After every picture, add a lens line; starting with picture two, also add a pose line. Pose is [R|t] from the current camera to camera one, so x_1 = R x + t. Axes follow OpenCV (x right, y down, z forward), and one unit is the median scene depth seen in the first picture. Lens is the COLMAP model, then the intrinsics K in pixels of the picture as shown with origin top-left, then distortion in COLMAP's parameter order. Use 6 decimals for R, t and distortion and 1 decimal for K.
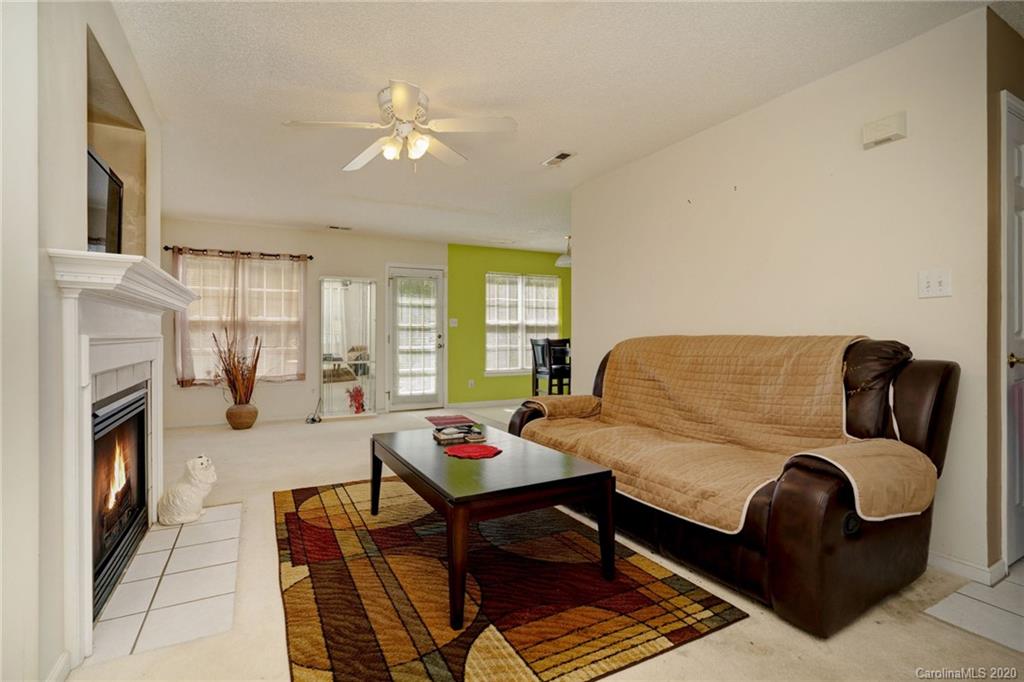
lens RADIAL K [[474.5, 0, 511.0], [0, 474.5, 340.3], [0, 0, 1]] dist [-0.060749, 0.021463]
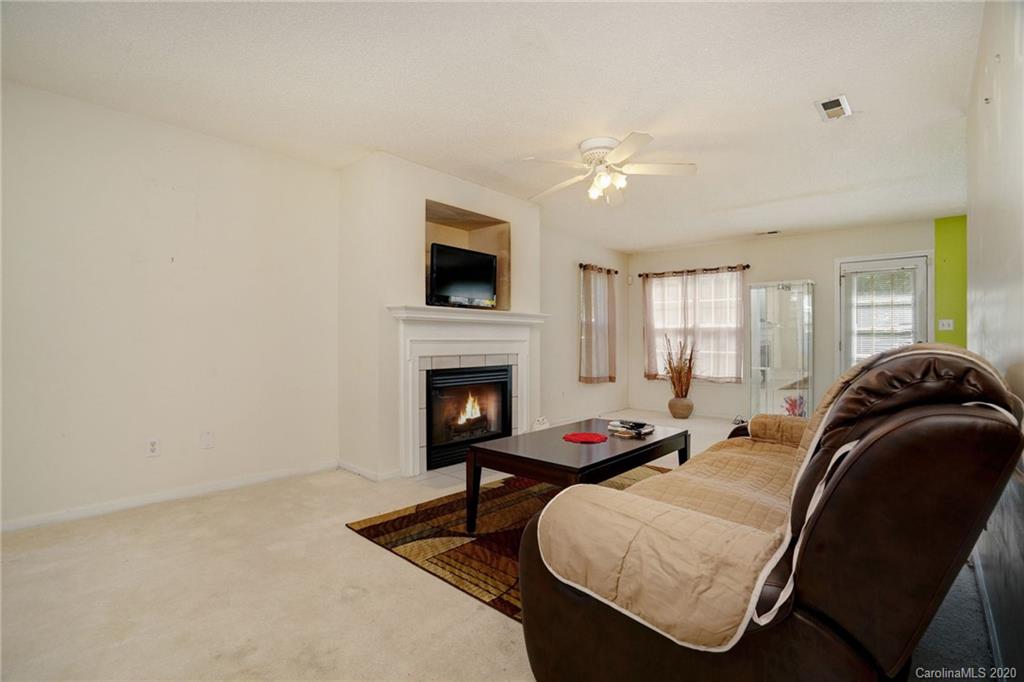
lens RADIAL K [[474.5, 0, 511.0], [0, 474.5, 340.3], [0, 0, 1]] dist [-0.060749, 0.021463]
pose [[0.349788, 0.004289, -0.936819, 0.363028], [-0.018047, 0.999835, -0.002161, -0.000616], [0.936655, 0.017662, 0.349808, 0.154574]]
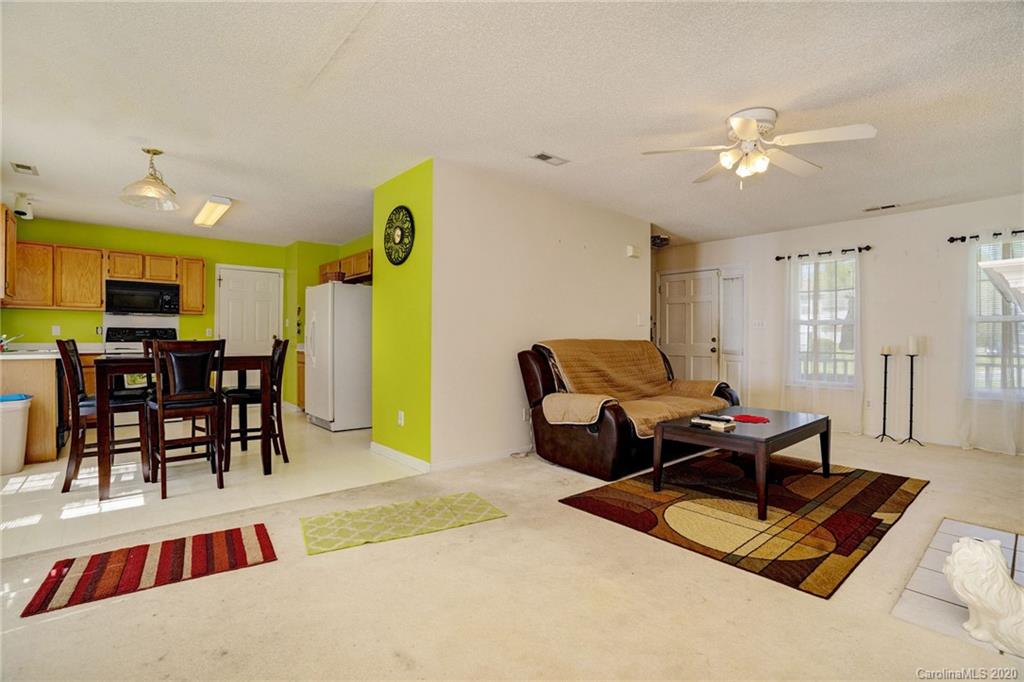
lens RADIAL K [[474.5, 0, 511.0], [0, 474.5, 340.3], [0, 0, 1]] dist [-0.060749, 0.021463]
pose [[-0.210889, 0.004840, 0.977498, -0.523065], [-0.000648, 0.999987, -0.005091, 0.000734], [-0.977510, -0.001708, -0.210883, 0.795978]]
